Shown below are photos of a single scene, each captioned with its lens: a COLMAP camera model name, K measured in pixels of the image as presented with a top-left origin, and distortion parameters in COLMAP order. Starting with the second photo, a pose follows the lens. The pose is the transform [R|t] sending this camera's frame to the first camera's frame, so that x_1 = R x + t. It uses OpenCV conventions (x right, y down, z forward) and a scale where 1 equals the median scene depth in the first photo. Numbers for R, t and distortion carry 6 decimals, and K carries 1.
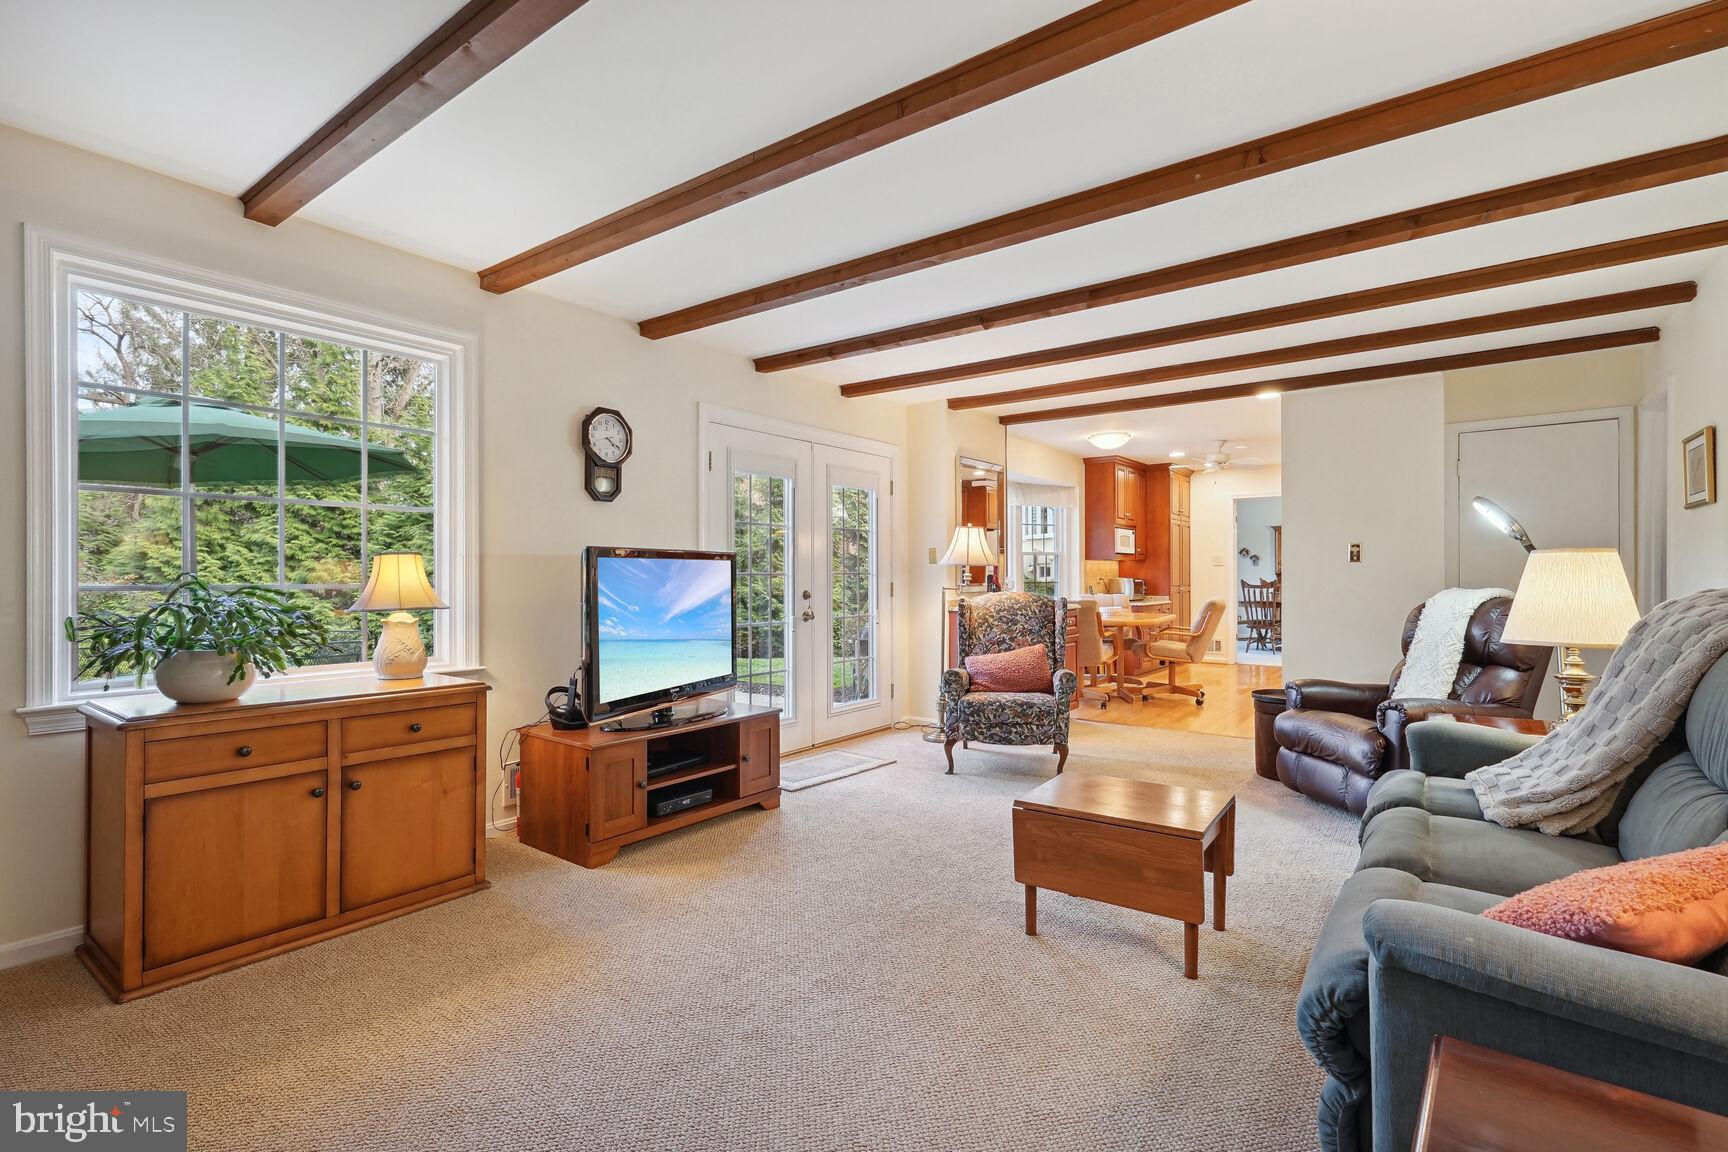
lens RADIAL K [[797.1, 0, 866.1], [0, 797.1, 578.6], [0, 0, 1]] dist [0.002168, -0.001109]
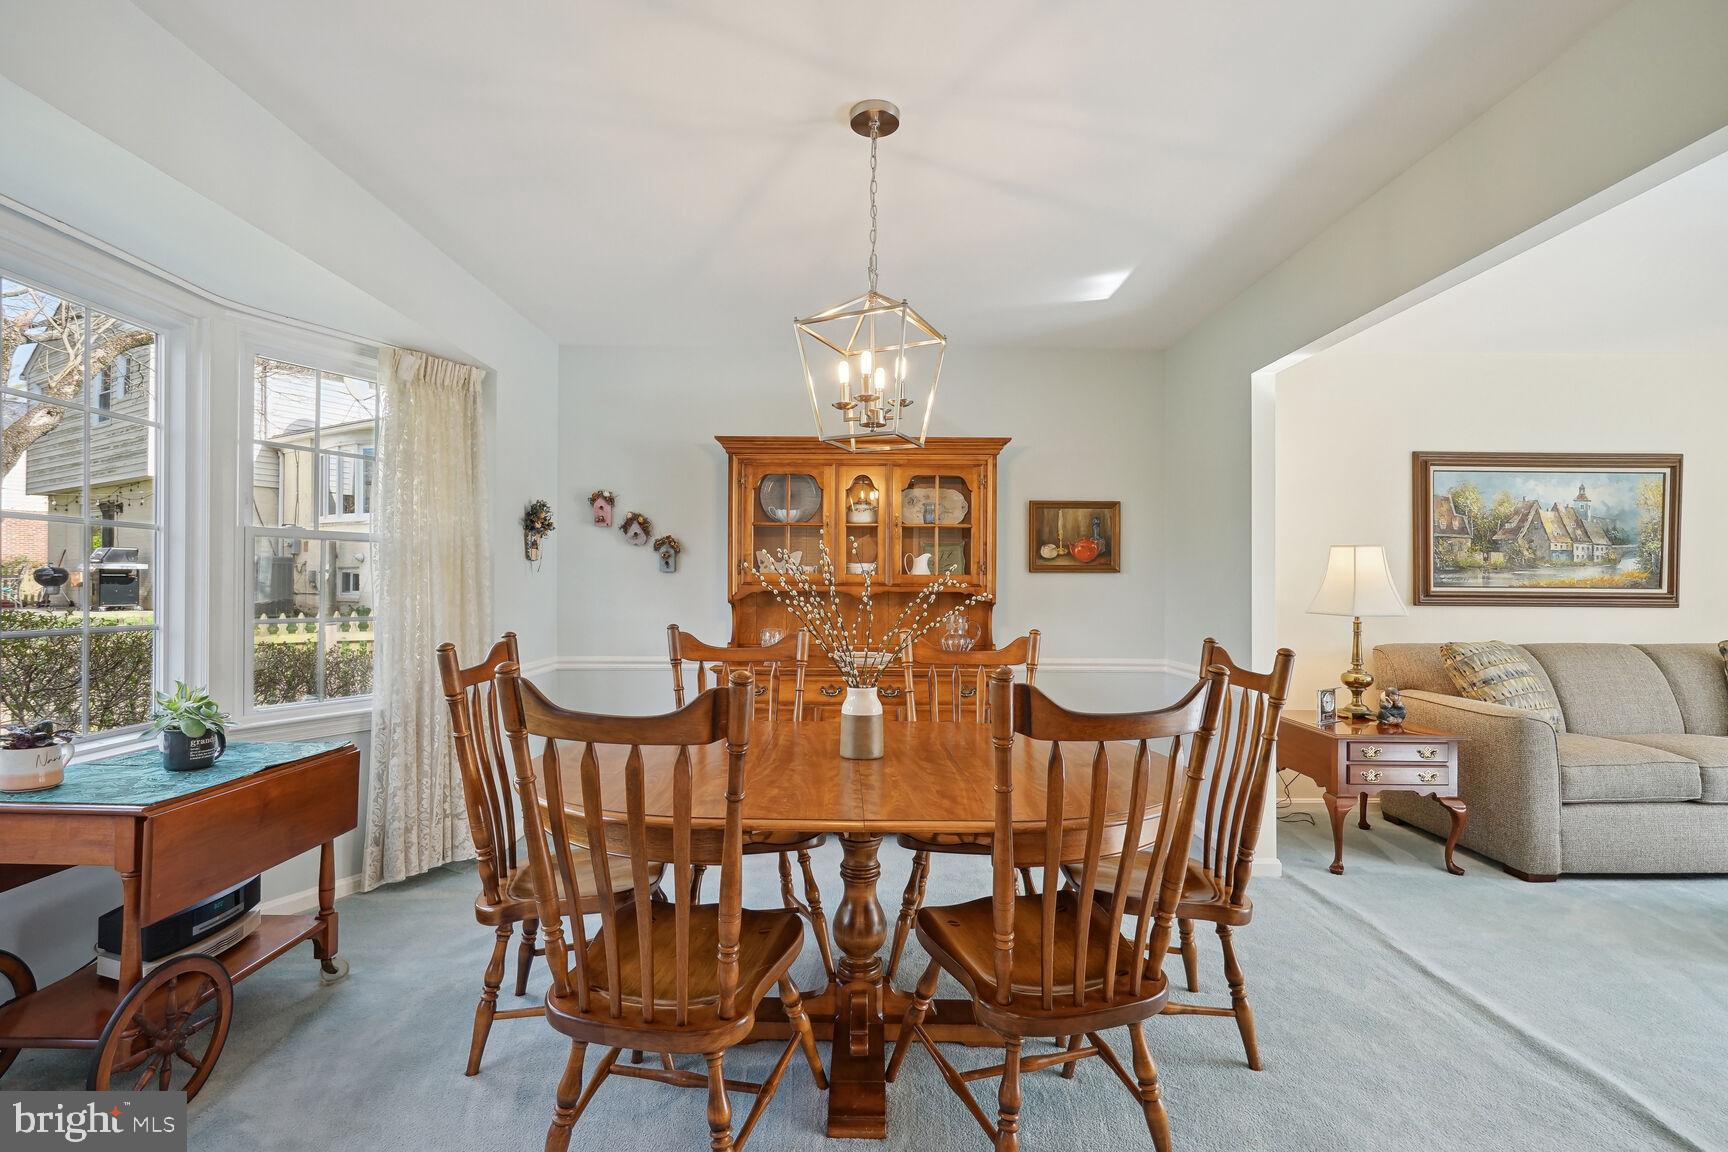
lens RADIAL K [[797.1, 0, 865.3], [0, 797.1, 581.8], [0, 0, 1]] dist [0.002168, -0.001109]
pose [[0.796215, 0.013314, 0.604867, 0.525608], [-0.006626, 0.999890, -0.013287, -0.013125], [-0.604977, 0.006571, 0.796216, 1.028549]]
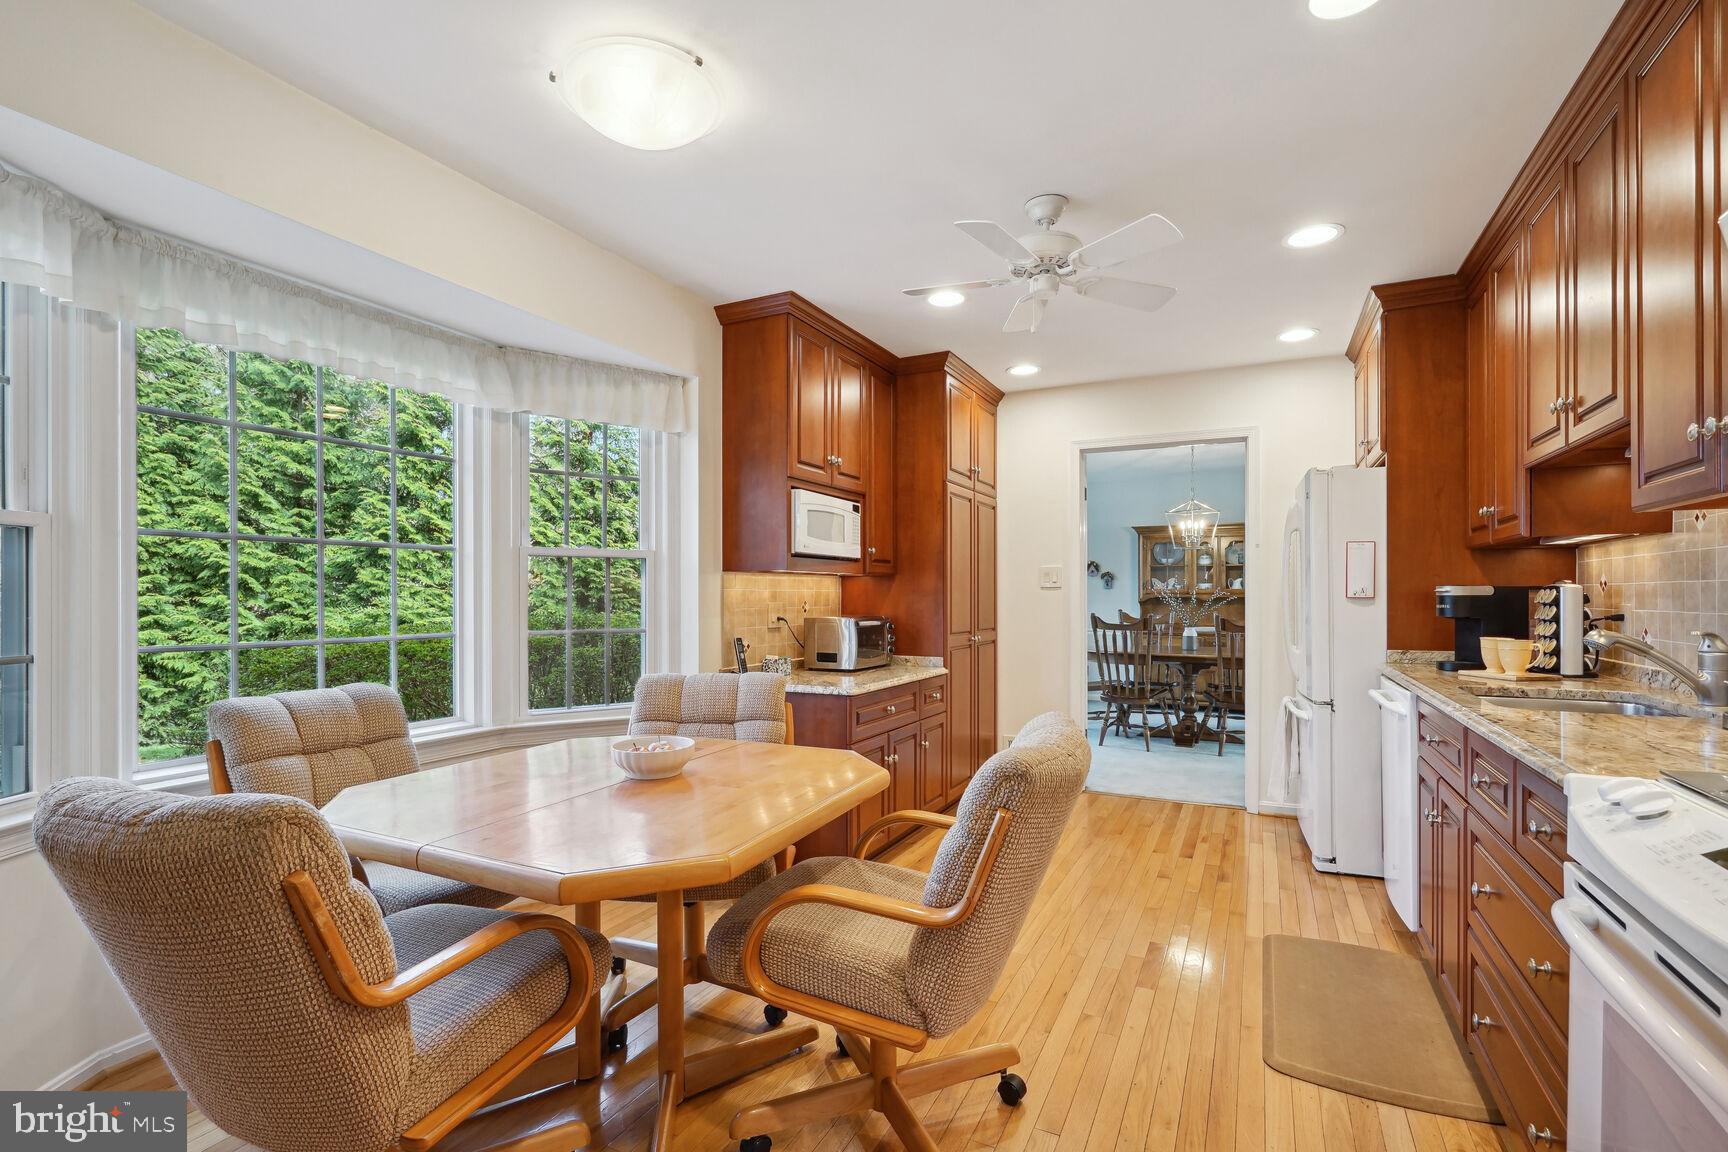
lens RADIAL K [[797.1, 0, 866.1], [0, 797.1, 583.4], [0, 0, 1]] dist [0.002168, -0.001109]
pose [[0.984462, 0.007137, 0.175451, 0.256776], [-0.003485, 0.999771, -0.021114, -0.009077], [-0.175562, 0.020175, 0.984262, 0.565639]]
